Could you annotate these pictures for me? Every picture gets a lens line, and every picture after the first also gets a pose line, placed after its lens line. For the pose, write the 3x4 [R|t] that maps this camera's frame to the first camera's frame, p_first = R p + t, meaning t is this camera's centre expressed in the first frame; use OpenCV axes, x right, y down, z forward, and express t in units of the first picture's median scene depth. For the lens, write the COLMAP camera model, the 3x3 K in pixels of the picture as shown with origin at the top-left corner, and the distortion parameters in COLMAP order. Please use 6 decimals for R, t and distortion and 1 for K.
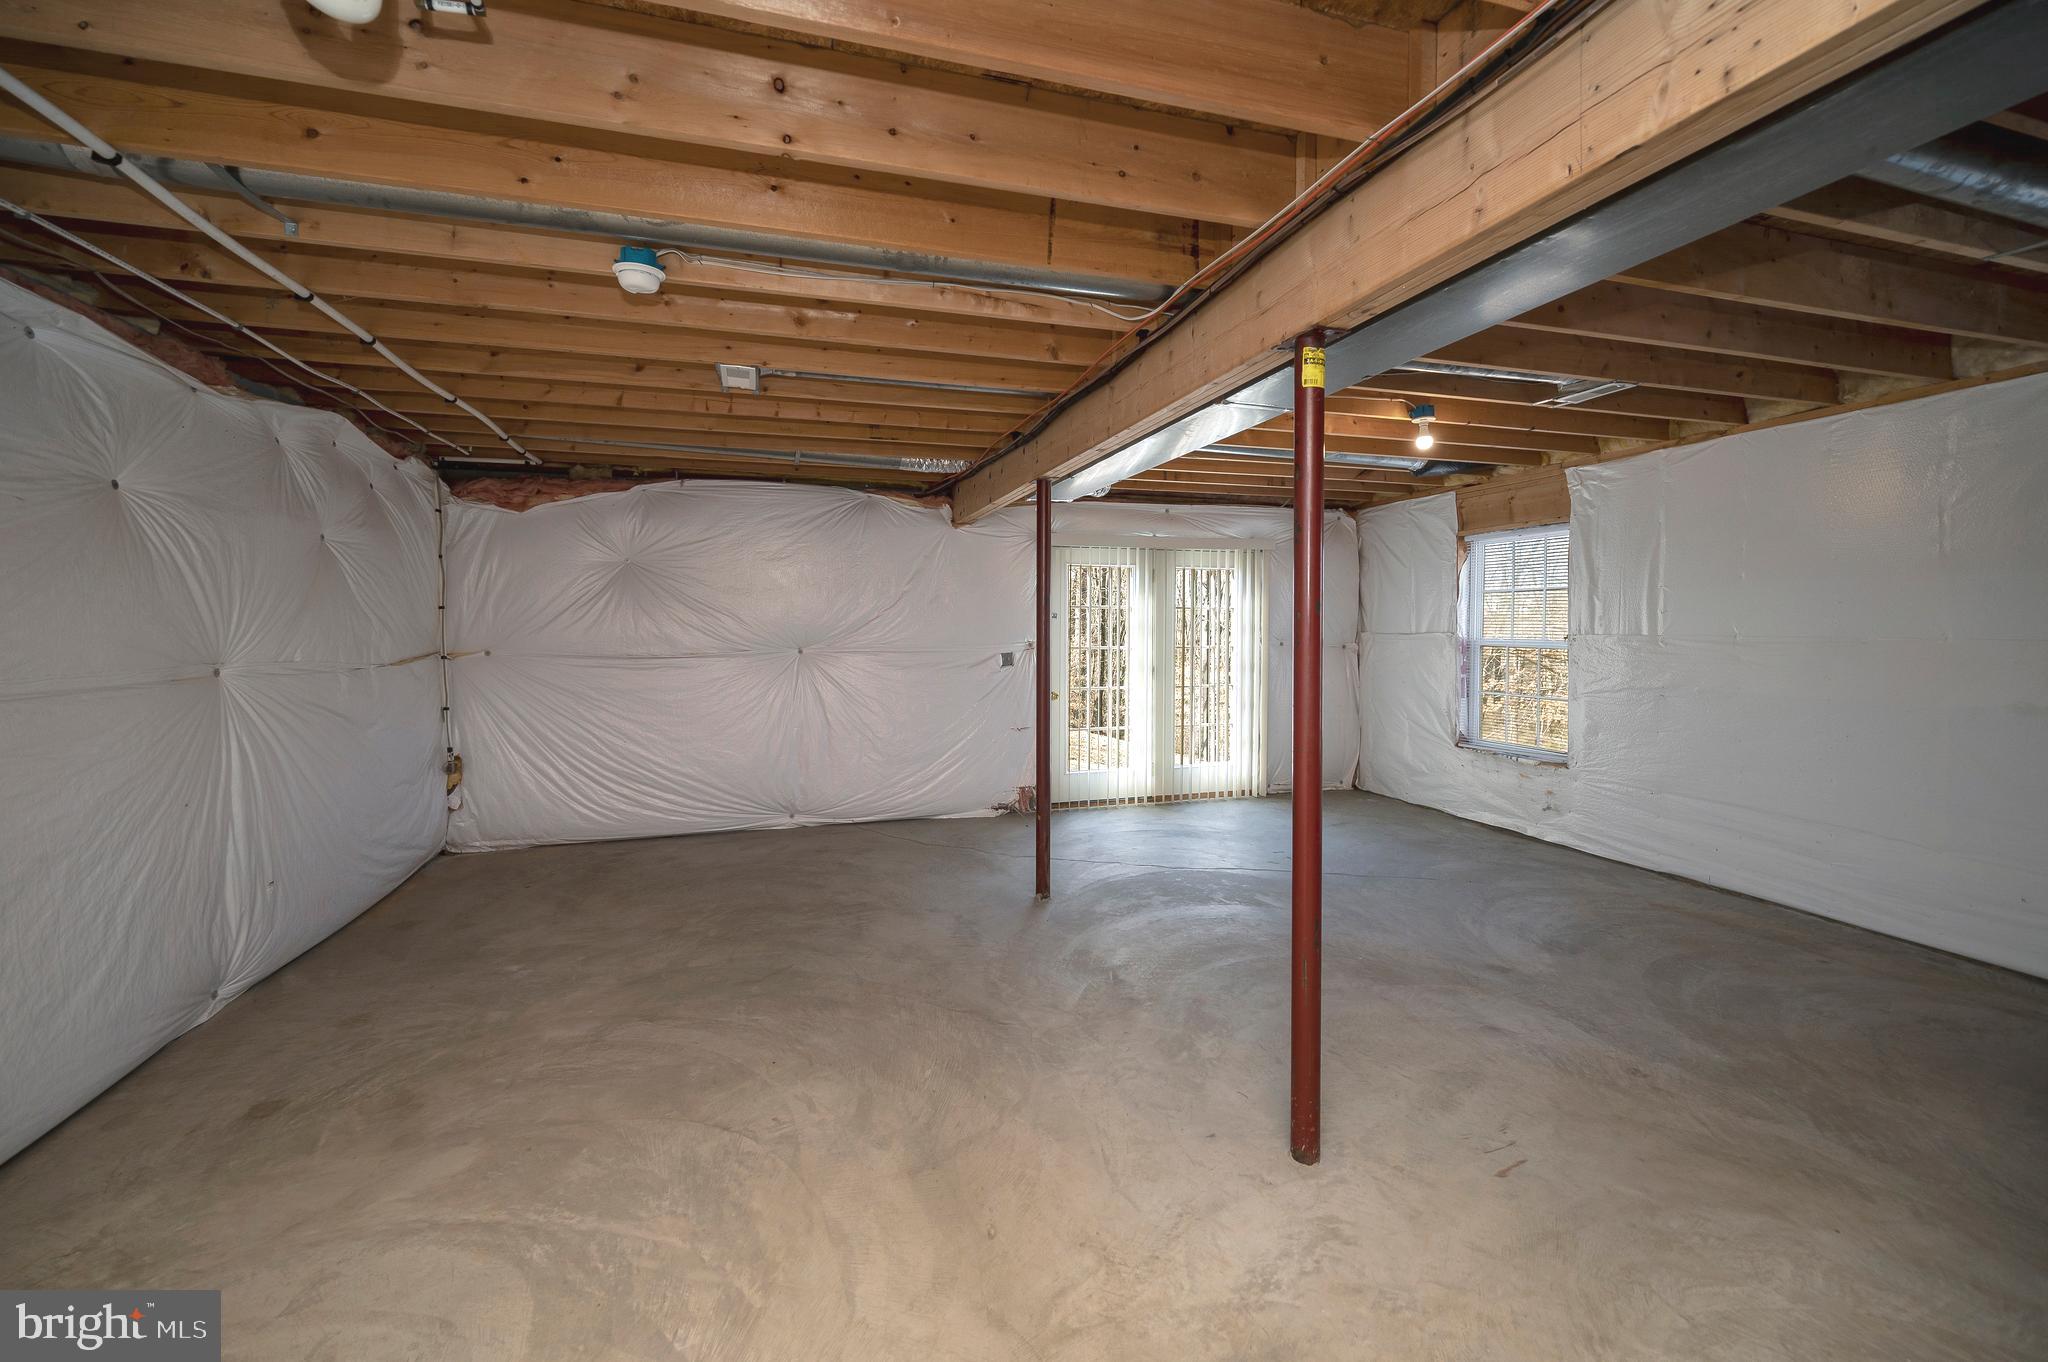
lens RADIAL K [[829.6, 0, 1030.4], [0, 829.6, 642.1], [0, 0, 1]] dist [-0.000498, -0.000090]
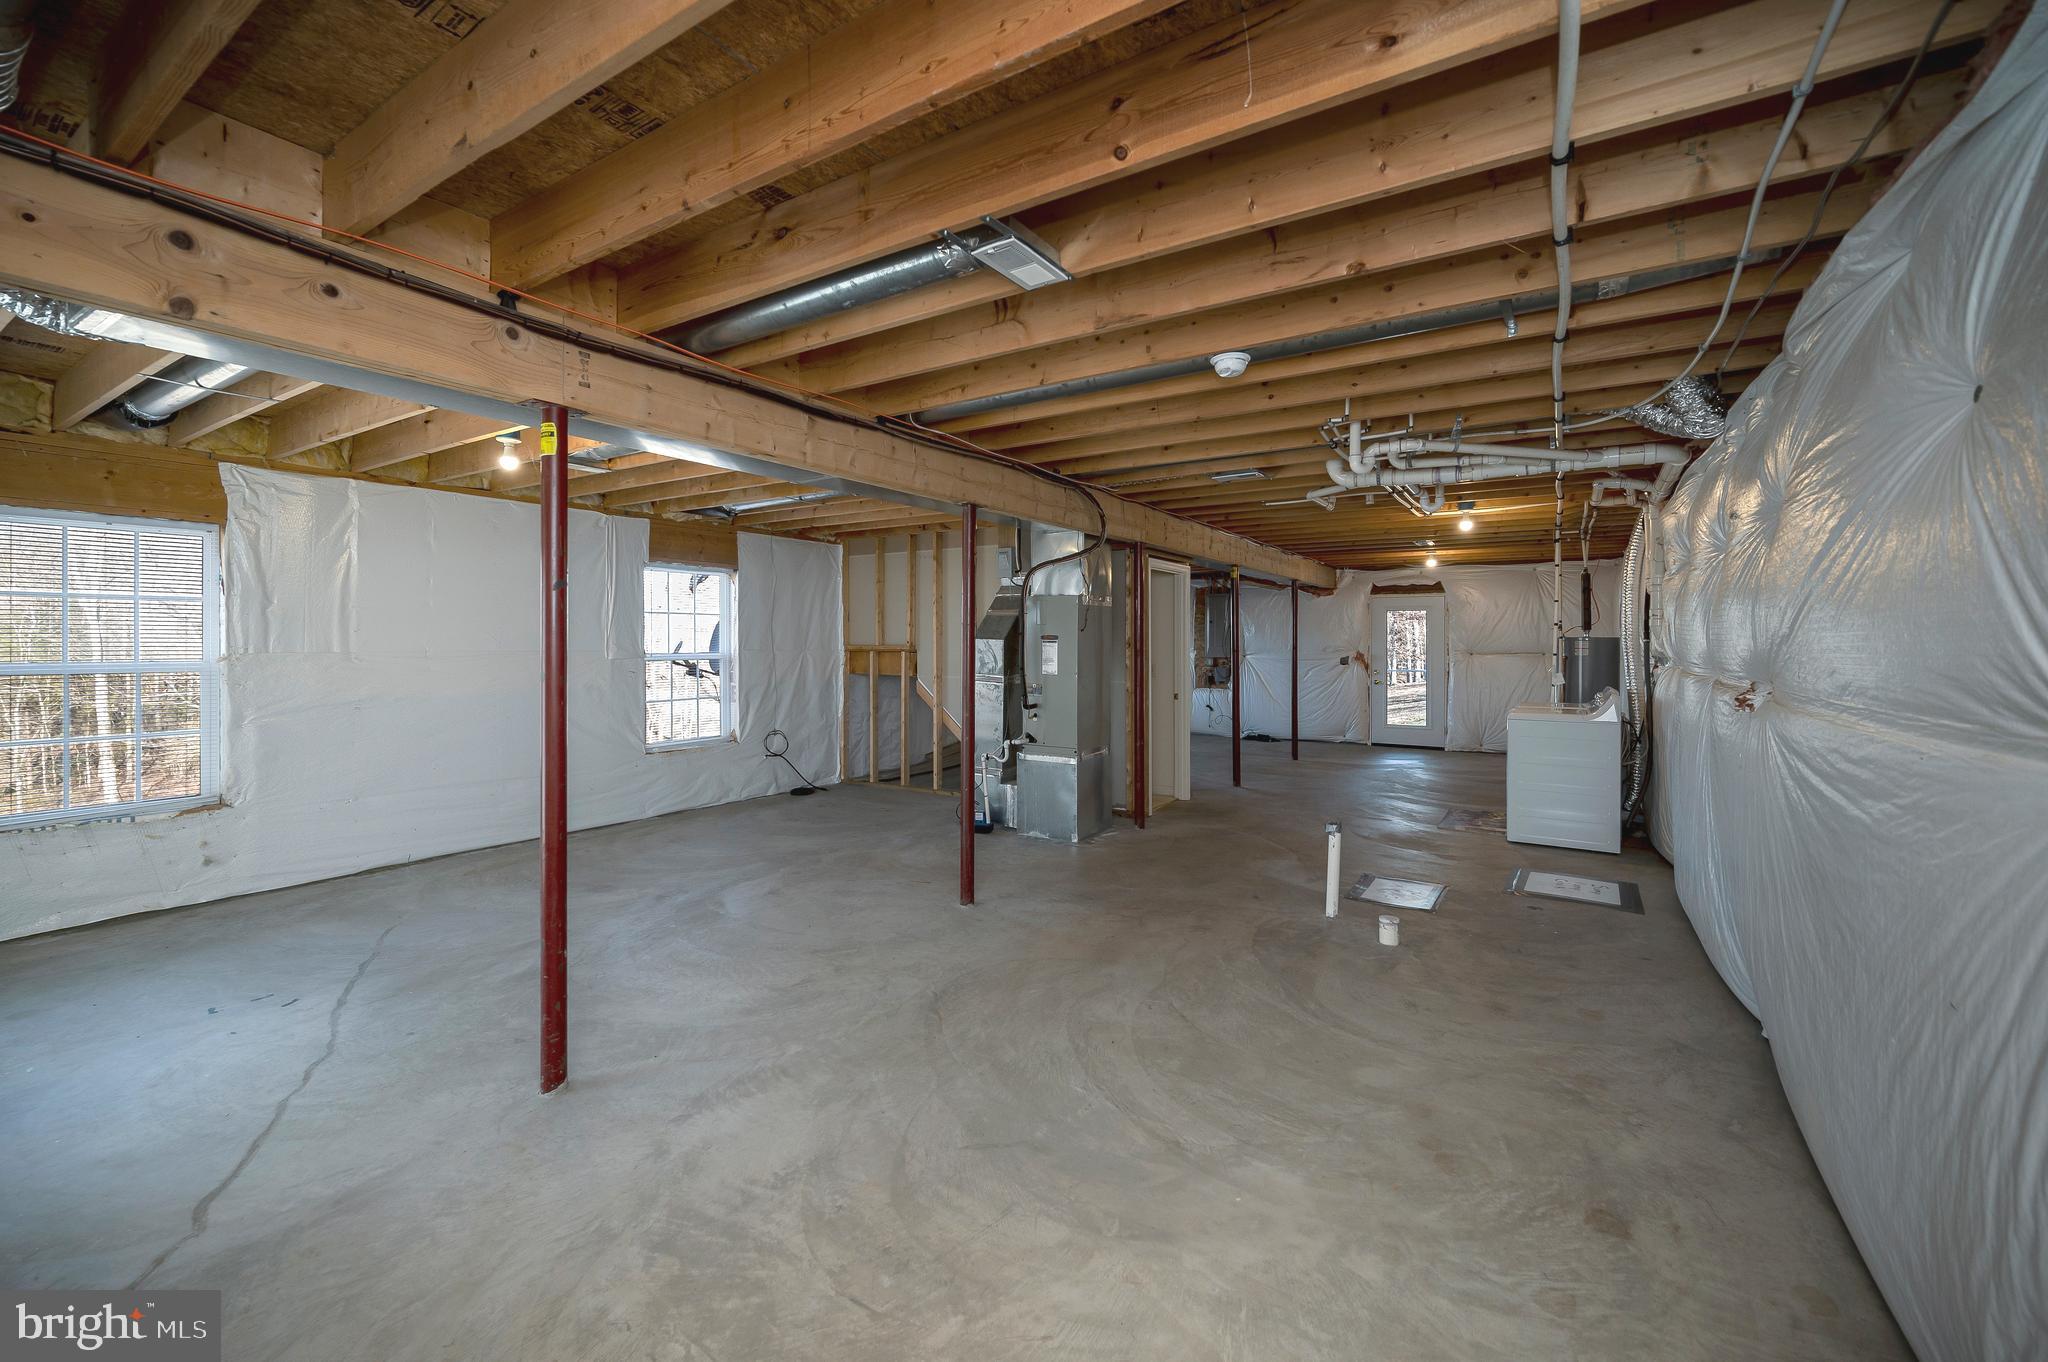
lens RADIAL K [[829.6, 0, 1030.4], [0, 829.6, 642.1], [0, 0, 1]] dist [-0.000498, -0.000090]
pose [[-0.645264, 0.004194, 0.763948, -0.807037], [0.015364, 0.999854, 0.007489, -0.020034], [-0.763805, 0.016570, -0.645234, 1.337465]]
